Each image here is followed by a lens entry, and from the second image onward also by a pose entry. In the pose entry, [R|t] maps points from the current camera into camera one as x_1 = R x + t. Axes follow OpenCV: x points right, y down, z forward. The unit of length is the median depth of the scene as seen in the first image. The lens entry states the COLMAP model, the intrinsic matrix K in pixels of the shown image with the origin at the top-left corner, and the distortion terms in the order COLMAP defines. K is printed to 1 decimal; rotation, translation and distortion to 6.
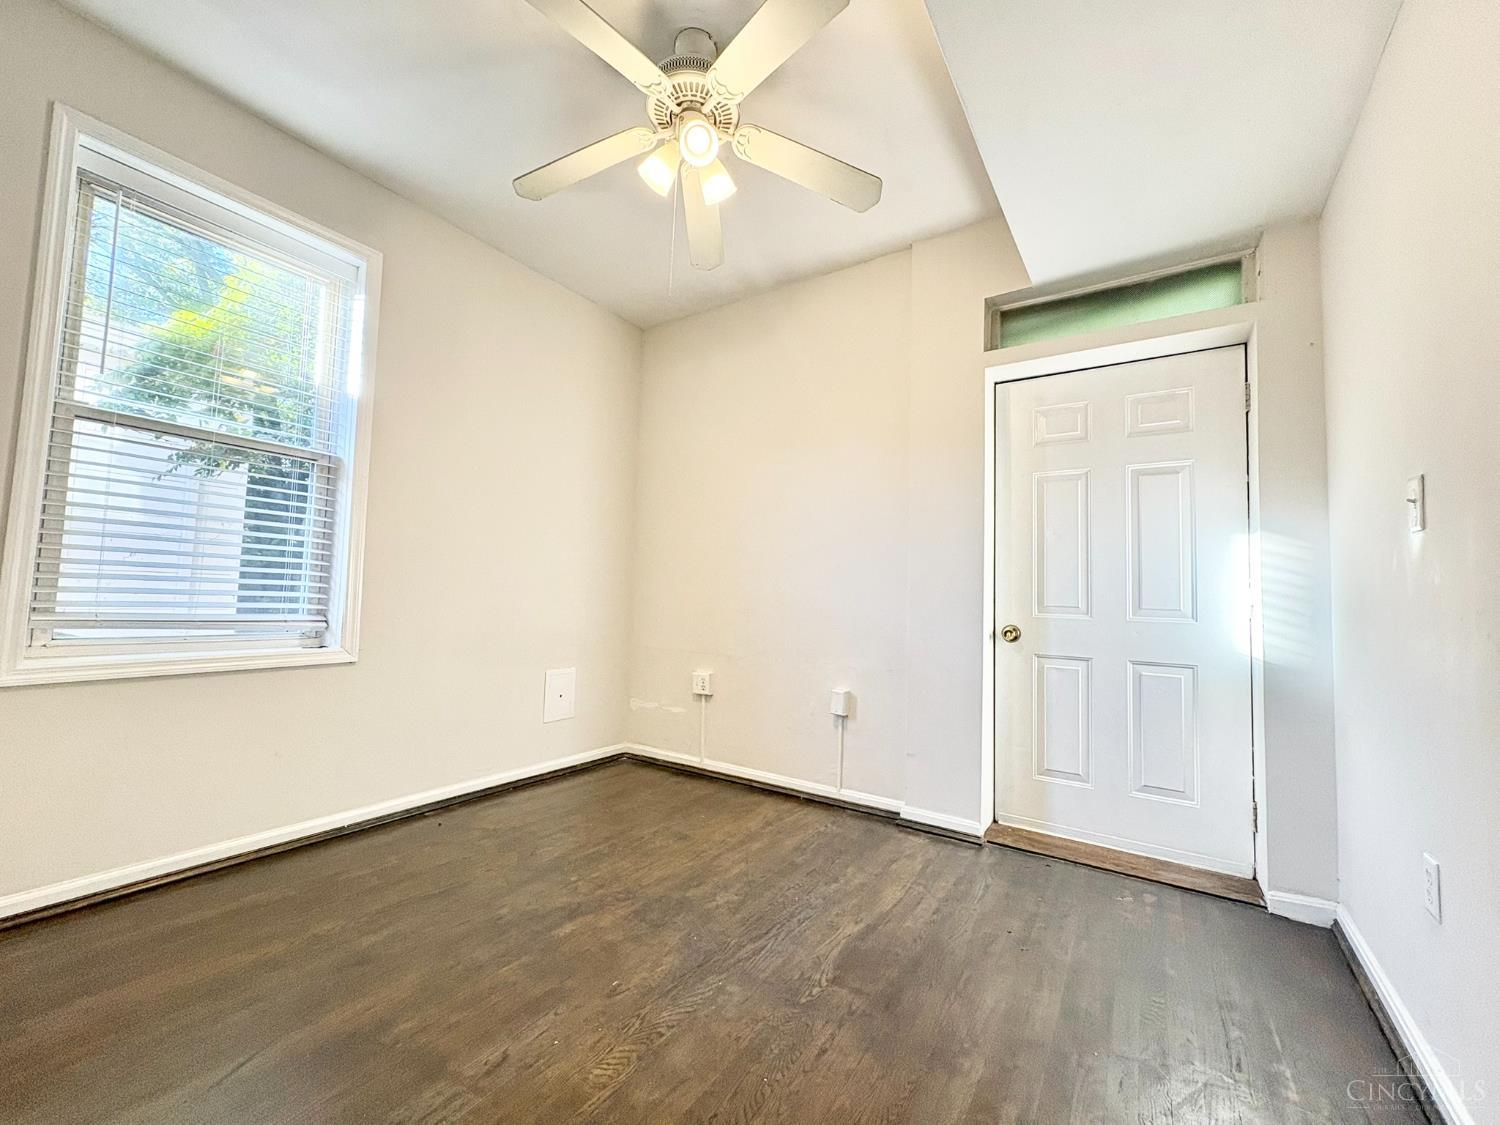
lens RADIAL K [[595.8, 0, 750.3], [0, 595.8, 562.8], [0, 0, 1]] dist [-0.000459, 0.000177]
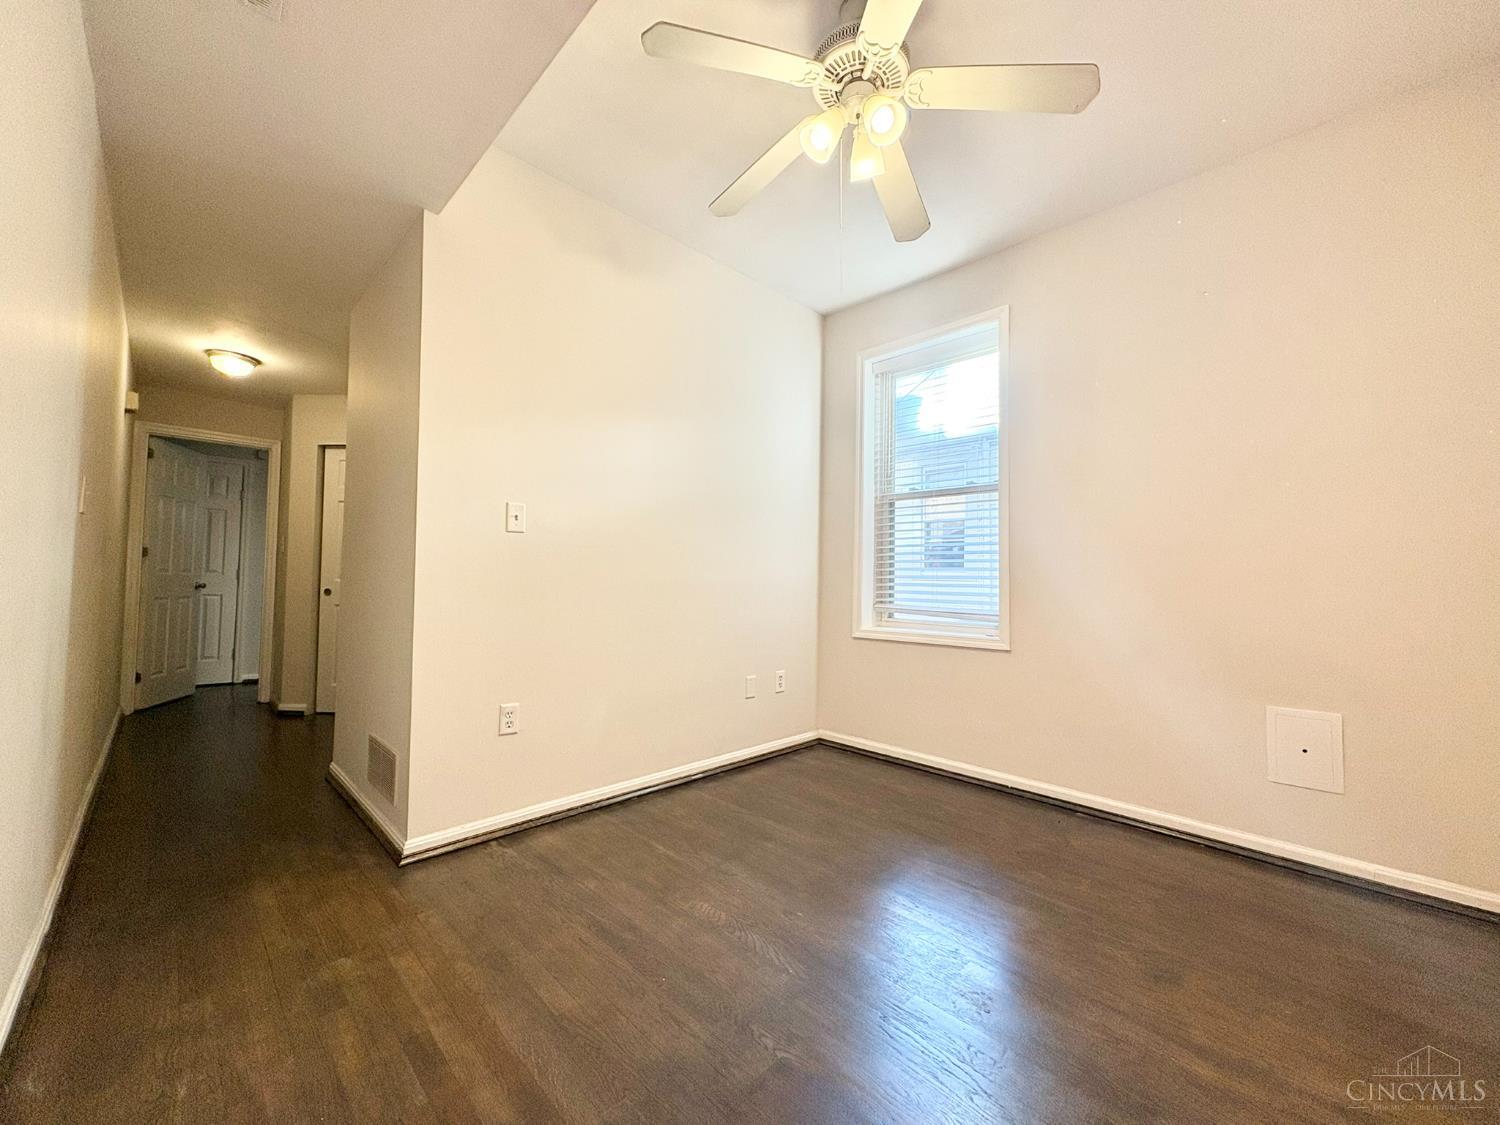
lens RADIAL K [[595.8, 0, 750.0], [0, 595.8, 560.5], [0, 0, 1]] dist [-0.000459, 0.000177]
pose [[-0.211699, -0.071944, -0.974683, 0.760946], [0.034100, 0.996136, -0.080934, 0.079229], [0.976740, -0.050371, -0.208428, 0.910085]]
